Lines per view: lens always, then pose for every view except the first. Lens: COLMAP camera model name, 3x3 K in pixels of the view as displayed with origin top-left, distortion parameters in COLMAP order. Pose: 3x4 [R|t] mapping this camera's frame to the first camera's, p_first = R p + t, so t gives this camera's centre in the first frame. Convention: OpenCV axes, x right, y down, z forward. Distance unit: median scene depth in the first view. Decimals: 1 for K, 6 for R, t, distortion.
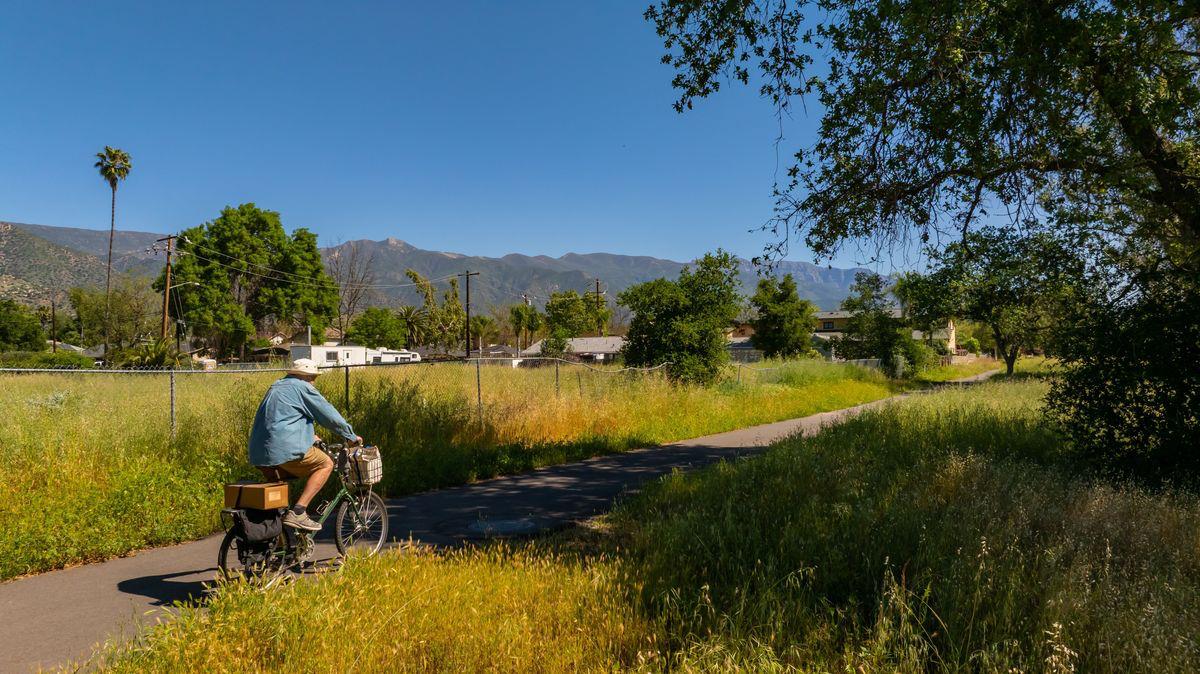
lens RADIAL K [[822.2, 0, 601.2], [0, 822.2, 335.8], [0, 0, 1]] dist [-0.017522, 0.006075]
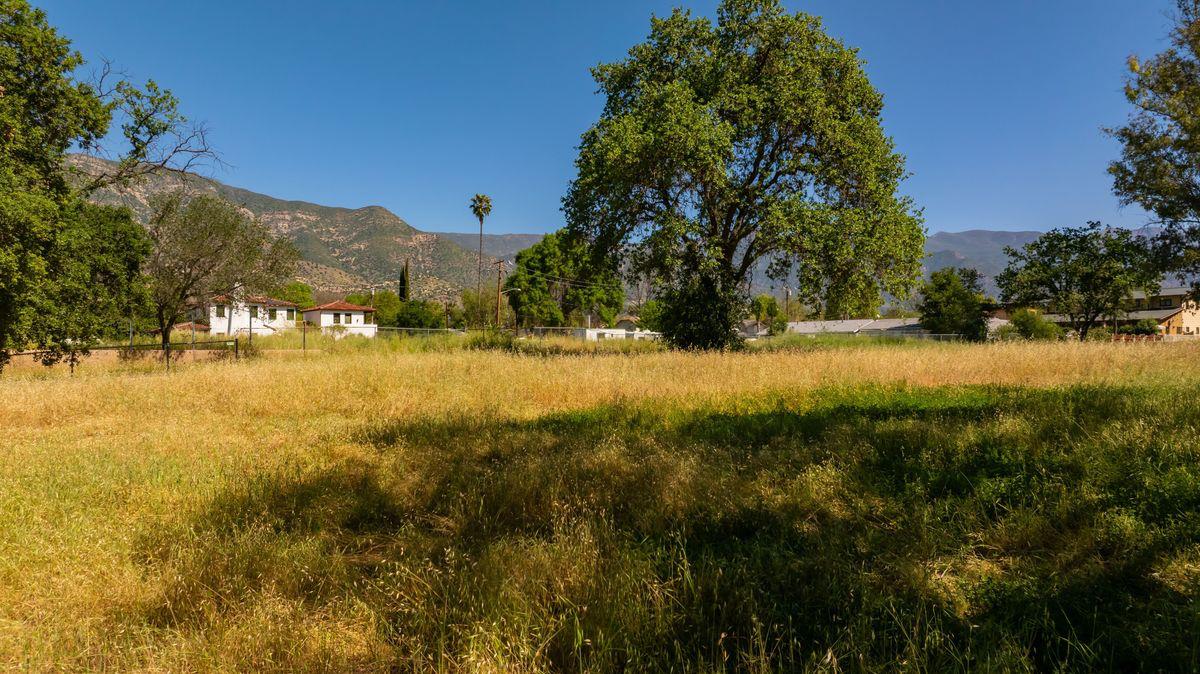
lens RADIAL K [[822.2, 0, 597.0], [0, 822.2, 337.0], [0, 0, 1]] dist [-0.017522, 0.006075]
pose [[0.907570, -0.002635, -0.419893, 0.226785], [0.009555, 0.999851, 0.014379, 0.004672], [0.419793, -0.017062, 0.907460, -0.269909]]
